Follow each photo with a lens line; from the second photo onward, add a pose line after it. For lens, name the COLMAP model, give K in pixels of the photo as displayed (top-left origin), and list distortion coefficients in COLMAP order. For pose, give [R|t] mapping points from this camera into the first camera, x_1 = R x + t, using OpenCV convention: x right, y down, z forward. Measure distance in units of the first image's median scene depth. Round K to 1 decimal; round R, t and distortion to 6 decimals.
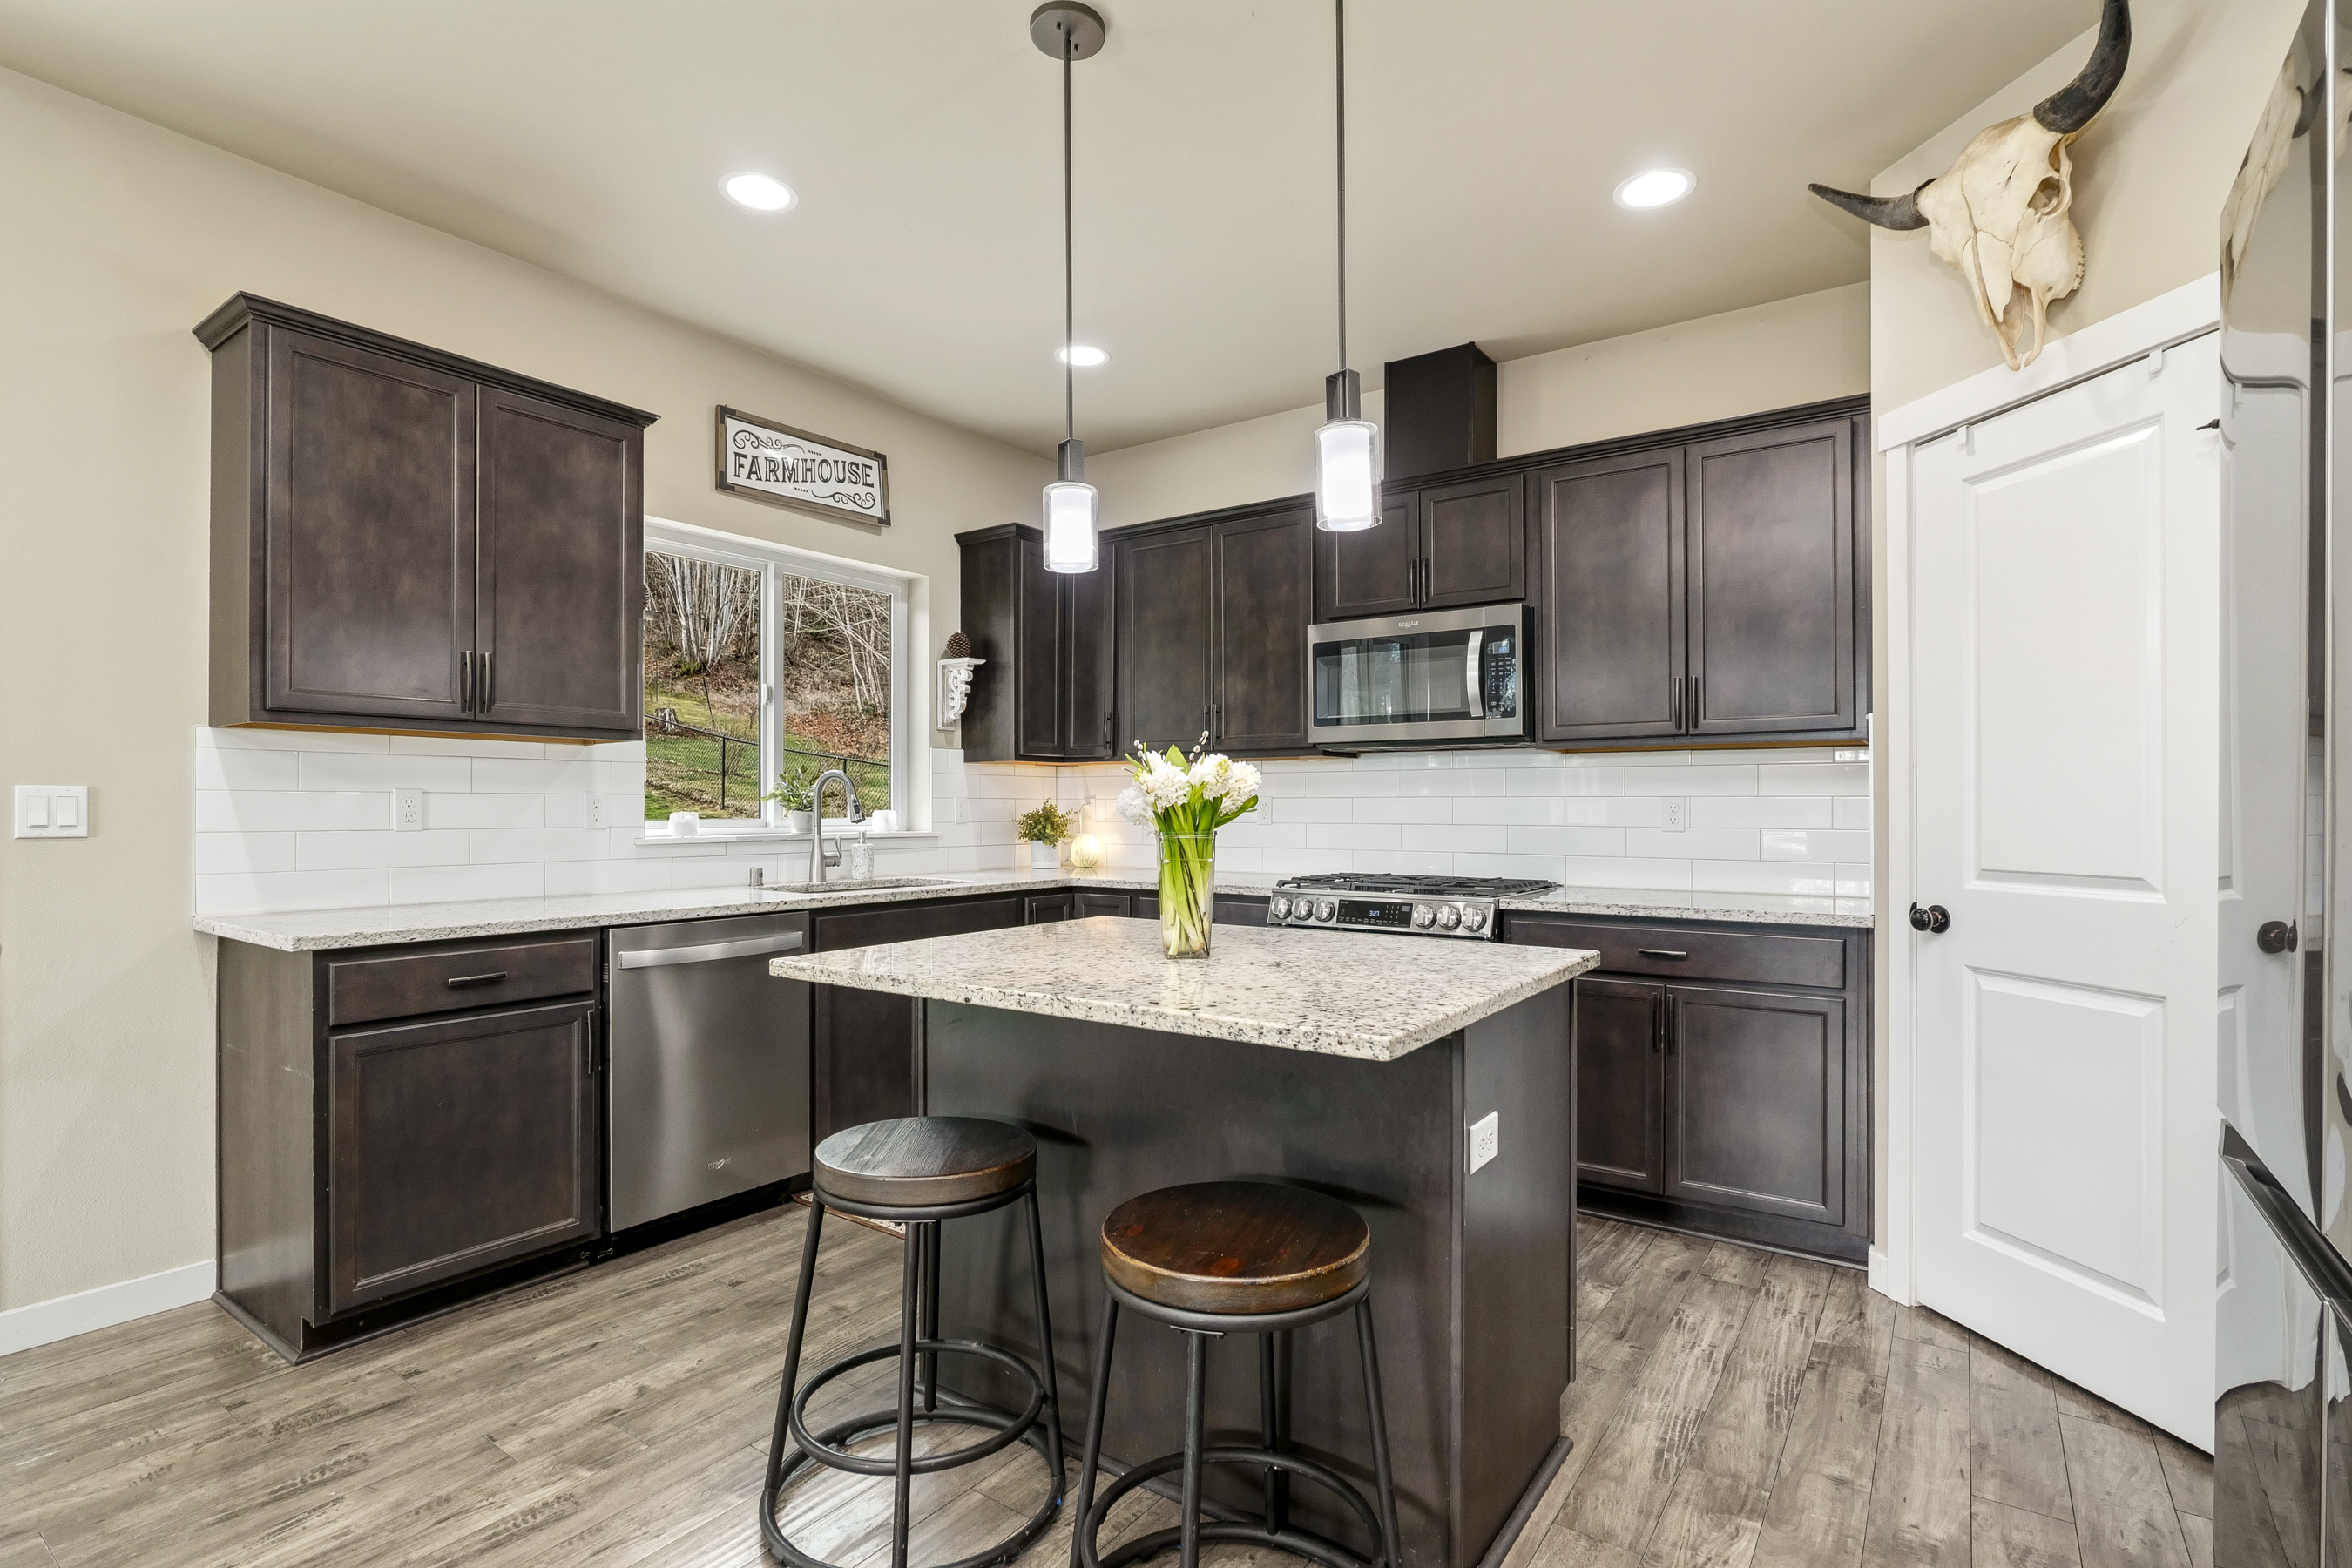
lens RADIAL K [[1133.5, 0, 1173.5], [0, 1133.5, 798.5], [0, 0, 1]] dist [-0.000957, 0.000209]
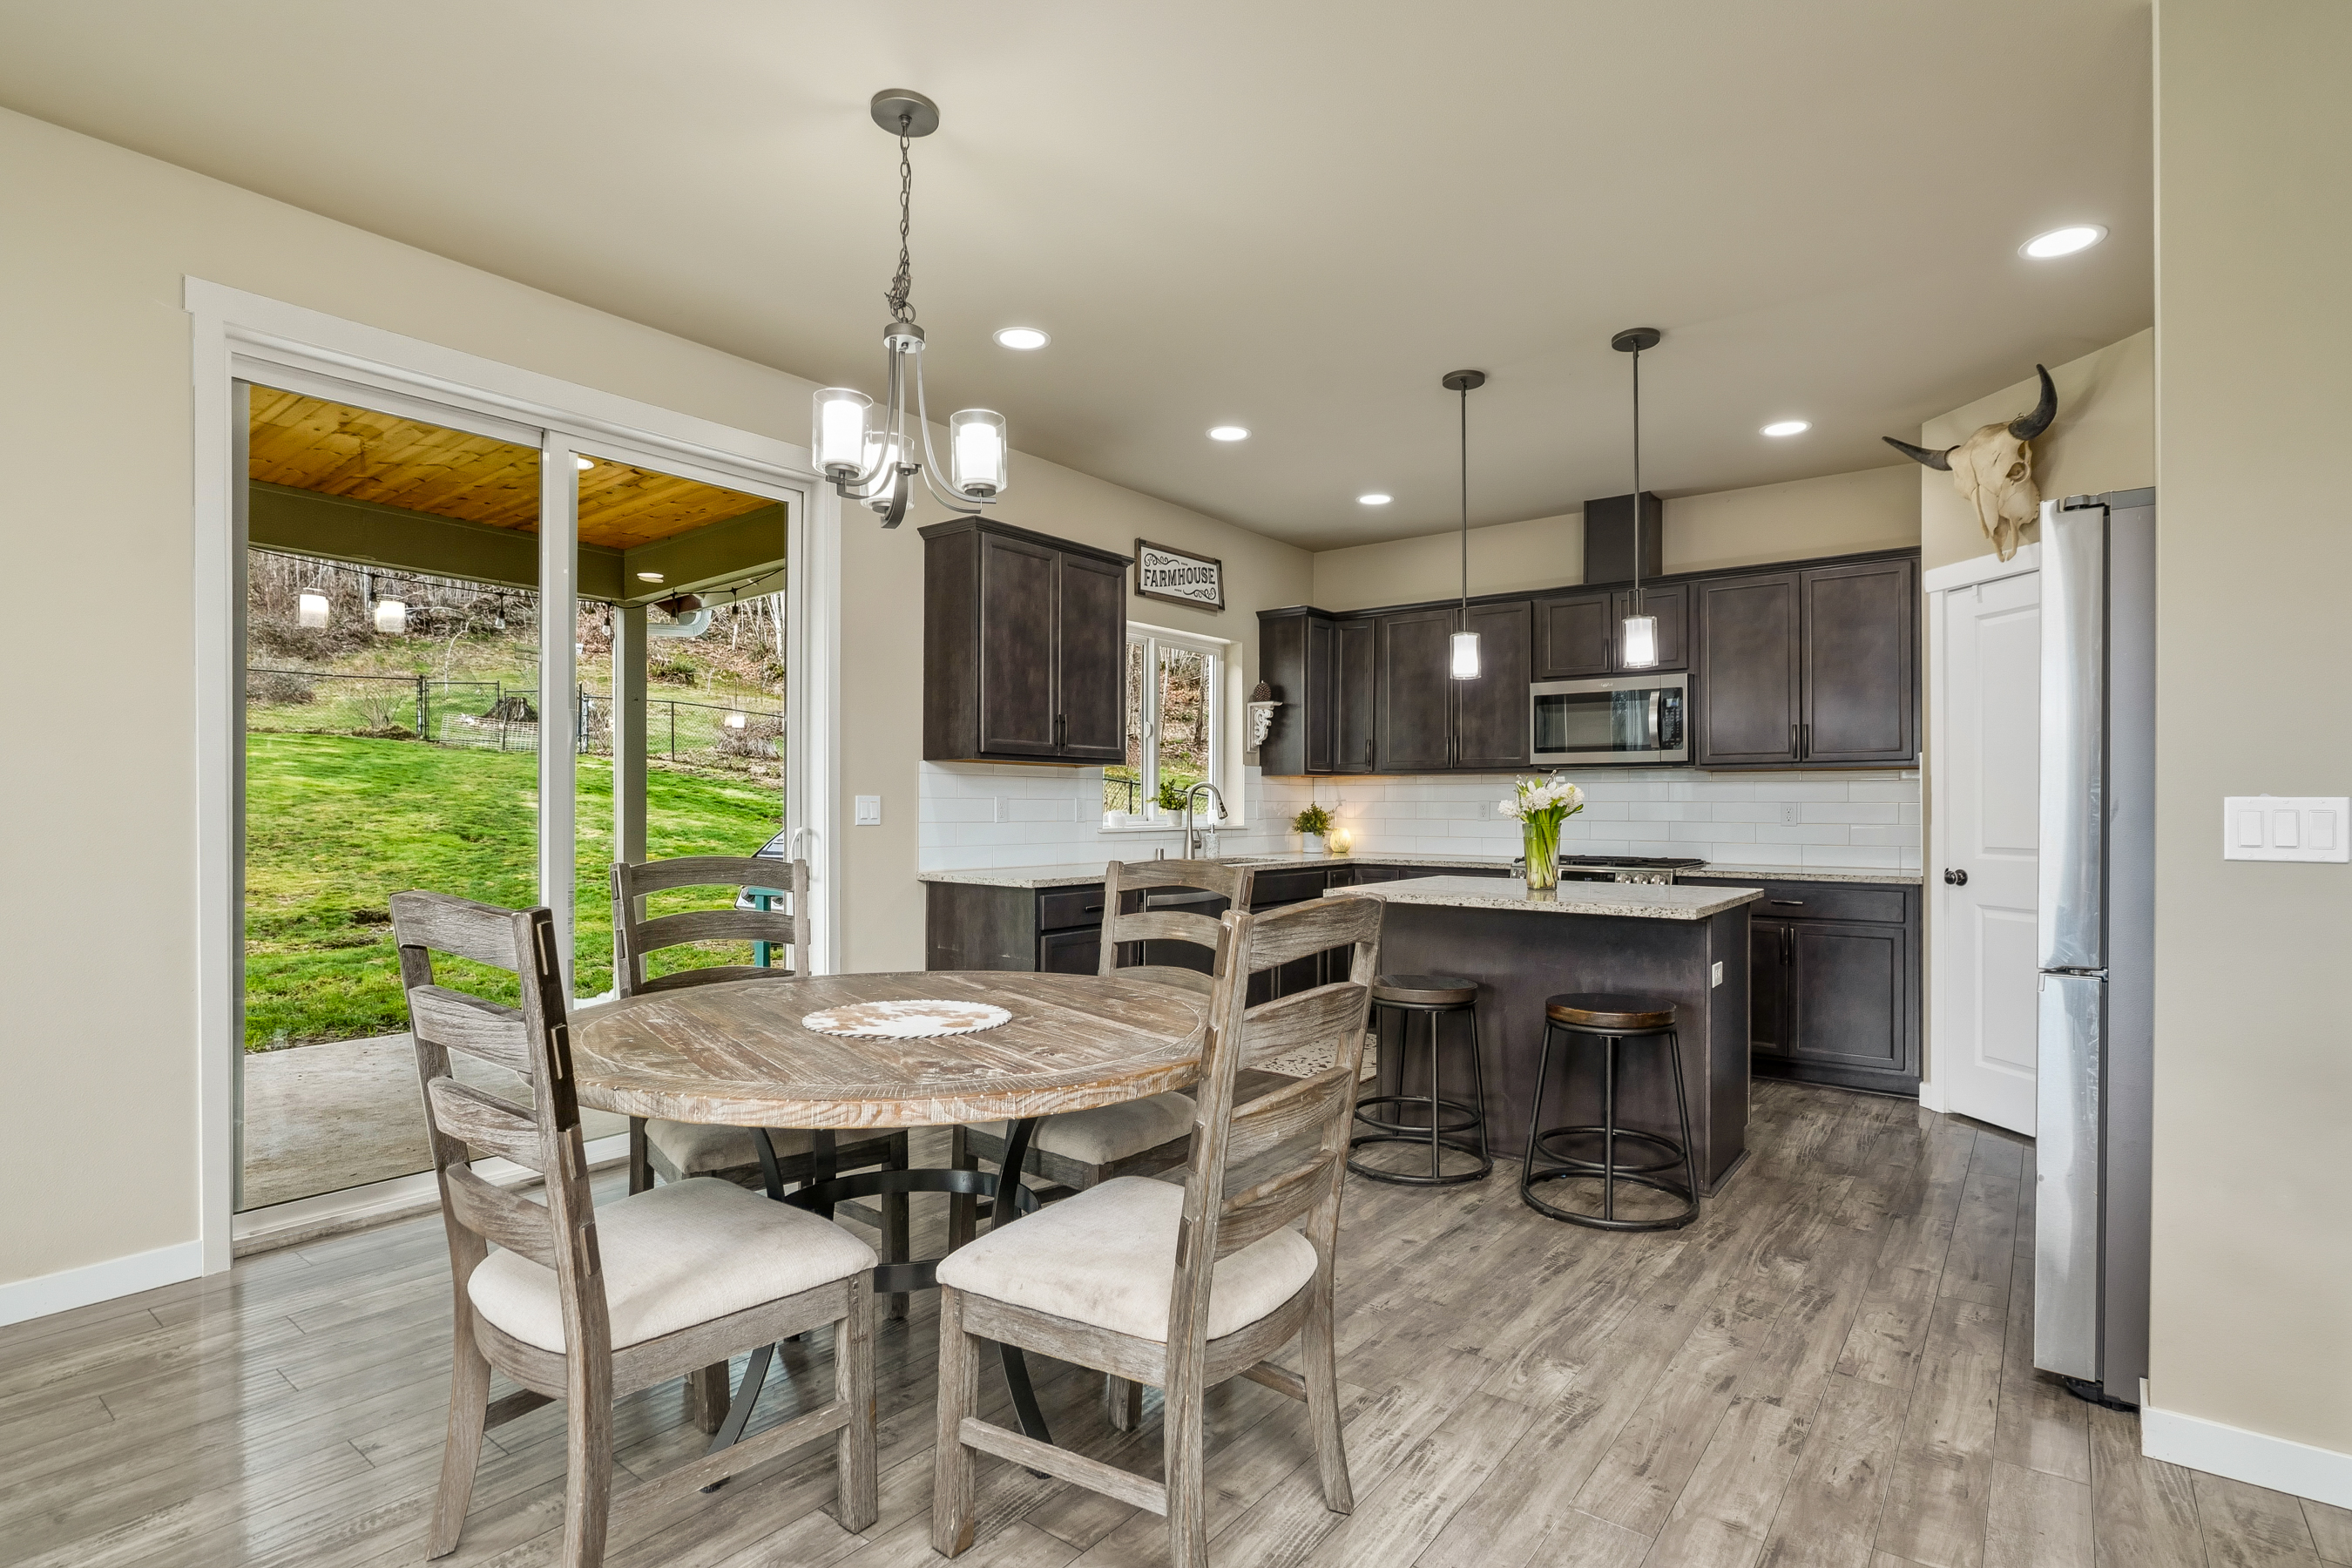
lens RADIAL K [[1161.6, 0, 1178.9], [0, 1161.6, 795.8], [0, 0, 1]] dist [-0.001955, -0.001178]
pose [[0.999300, 0.001831, -0.037367, -0.328064], [-0.001862, 0.999998, -0.000796, -0.008138], [0.037365, 0.000865, 0.999301, -0.597084]]
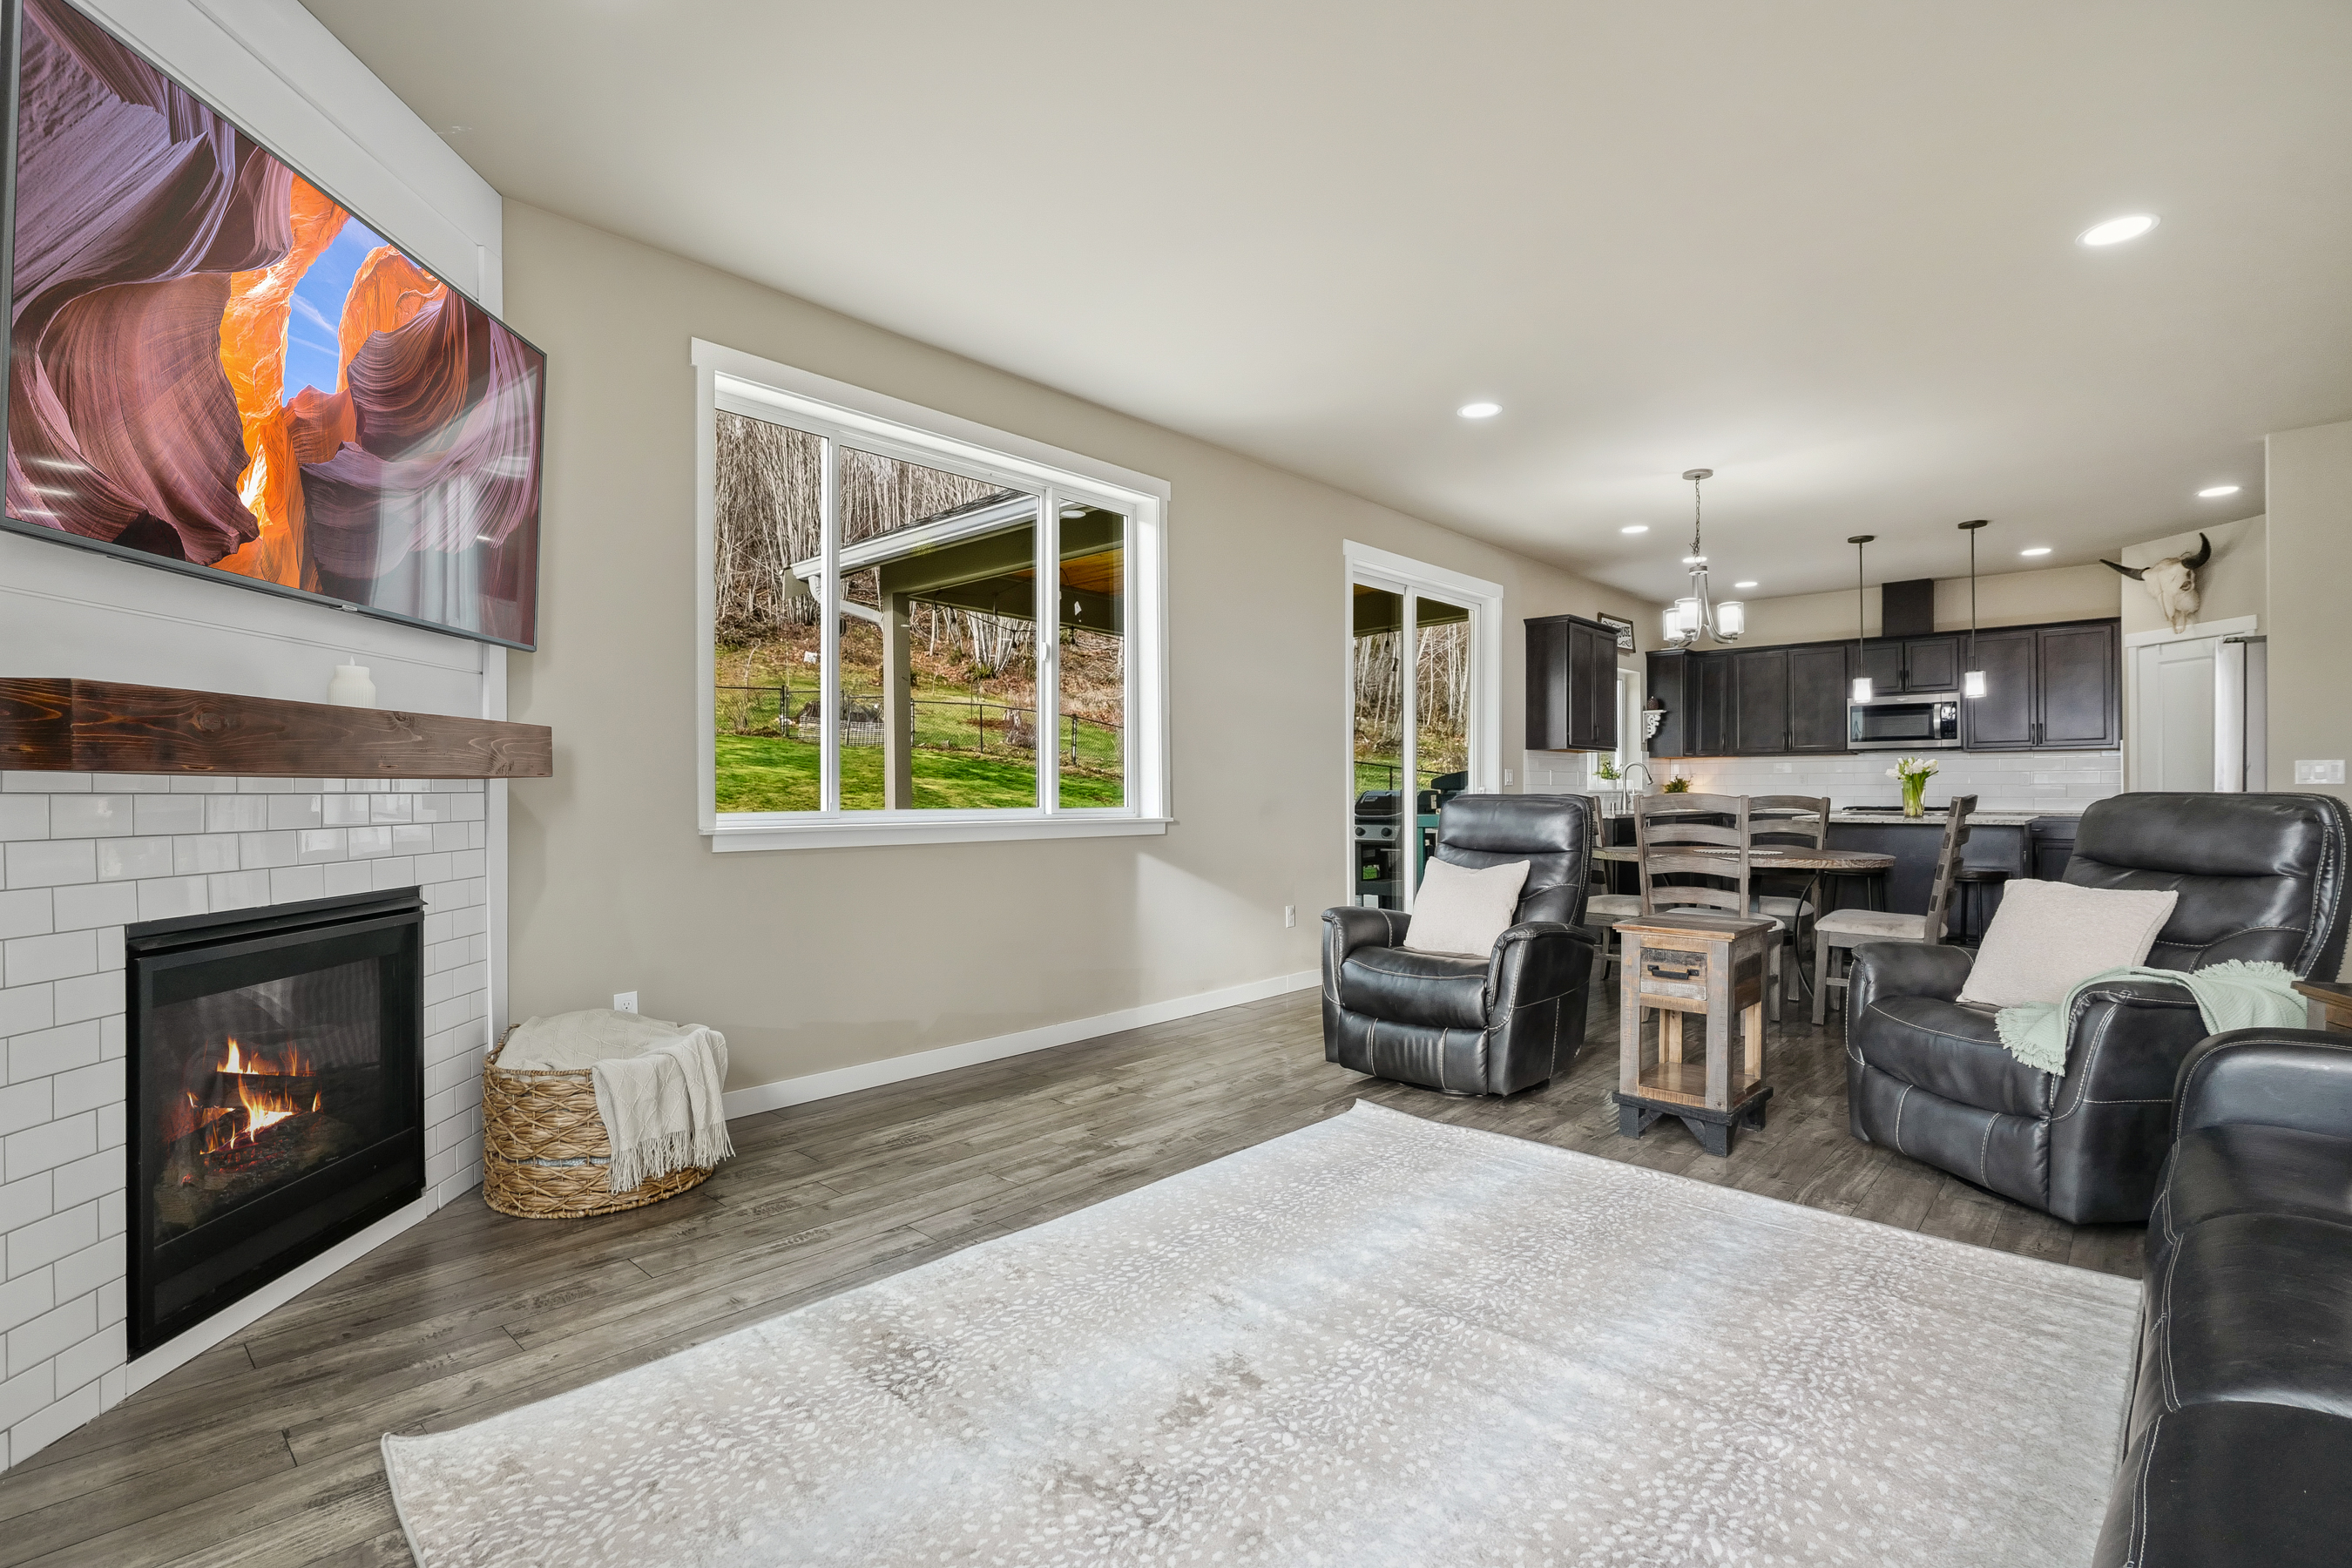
lens RADIAL K [[1117.1, 0, 1176.0], [0, 1117.1, 784.0], [0, 0, 1]] dist [-0.002945, -0.000038]
pose [[0.993374, -0.002949, -0.114890, -1.169234], [0.002906, 0.999996, -0.000541, 0.022068], [0.114891, 0.000204, 0.993378, -1.684880]]
